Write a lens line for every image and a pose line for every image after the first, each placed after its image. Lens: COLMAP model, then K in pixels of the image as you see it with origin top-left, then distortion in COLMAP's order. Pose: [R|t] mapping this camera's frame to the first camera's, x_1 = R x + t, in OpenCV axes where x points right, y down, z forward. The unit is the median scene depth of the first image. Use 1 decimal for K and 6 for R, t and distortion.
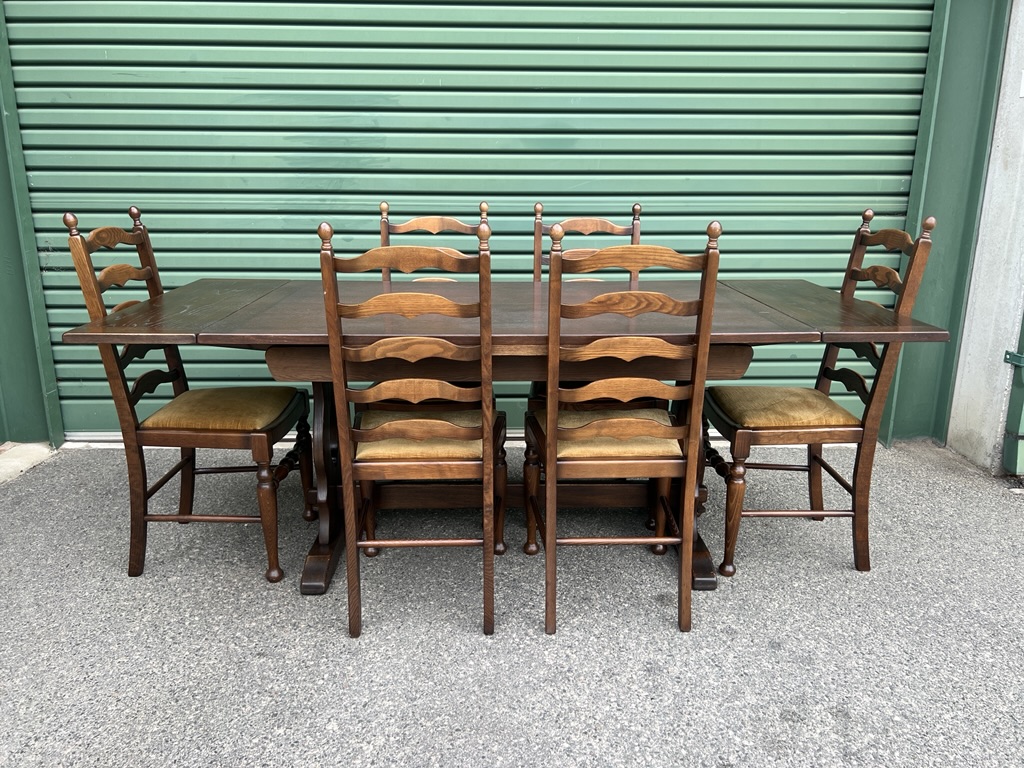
lens RADIAL K [[767.1, 0, 512.0], [0, 767.1, 384.0], [0, 0, 1]] dist [0.056973, -0.067761]
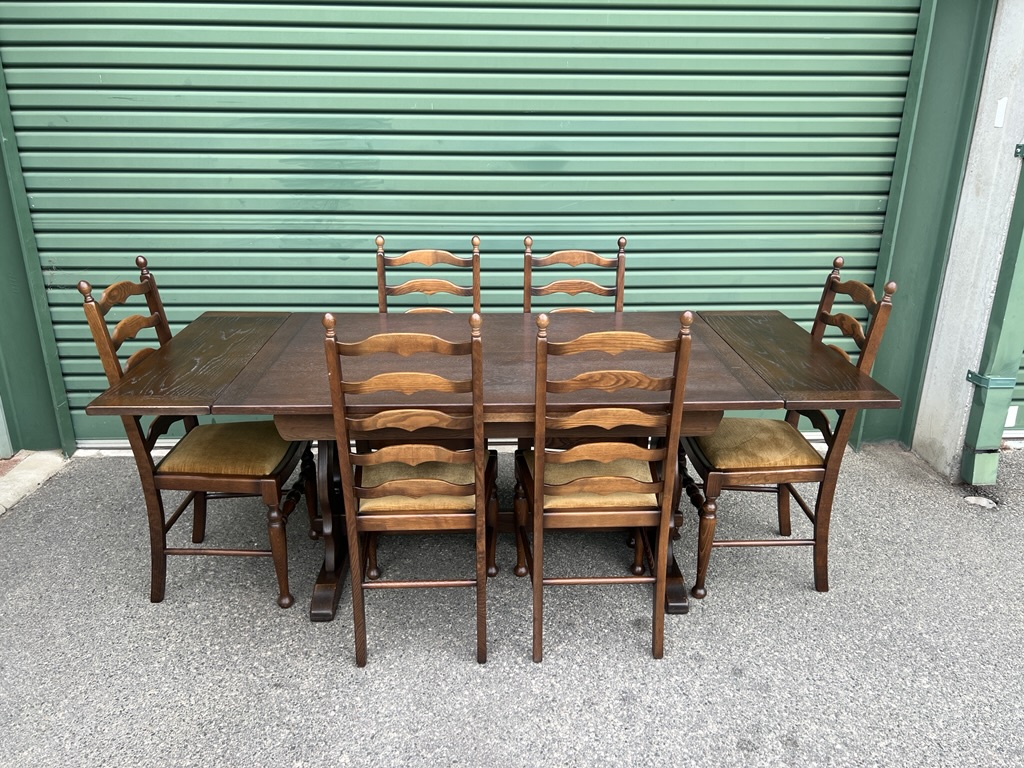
lens RADIAL K [[767.2, 0, 516.6], [0, 767.2, 386.9], [0, 0, 1]] dist [0.055745, -0.065368]
pose [[0.999896, -0.002222, 0.014255, 0.004374], [0.000963, 0.996149, 0.087675, -0.154312], [-0.014395, -0.087652, 0.996047, -0.068310]]
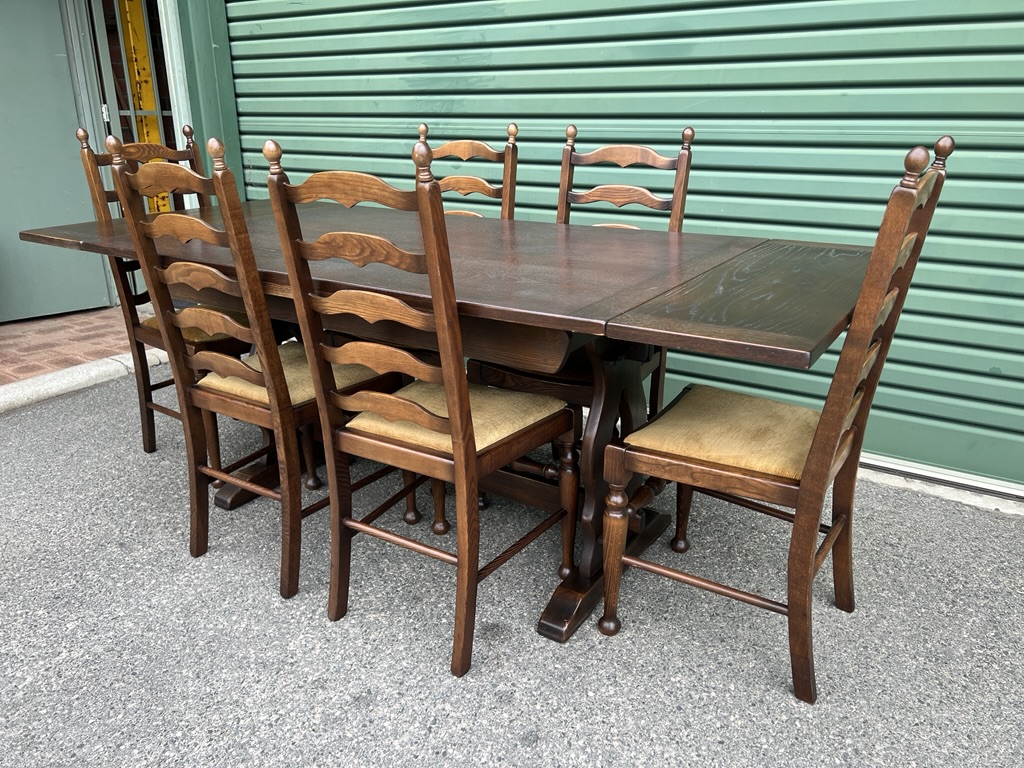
lens RADIAL K [[767.2, 0, 516.6], [0, 767.2, 386.9], [0, 0, 1]] dist [0.055745, -0.065368]
pose [[0.827781, 0.184115, -0.529981, 0.586048], [-0.141305, 0.982587, 0.120645, -0.067682], [0.542965, -0.024979, 0.839383, 0.345382]]
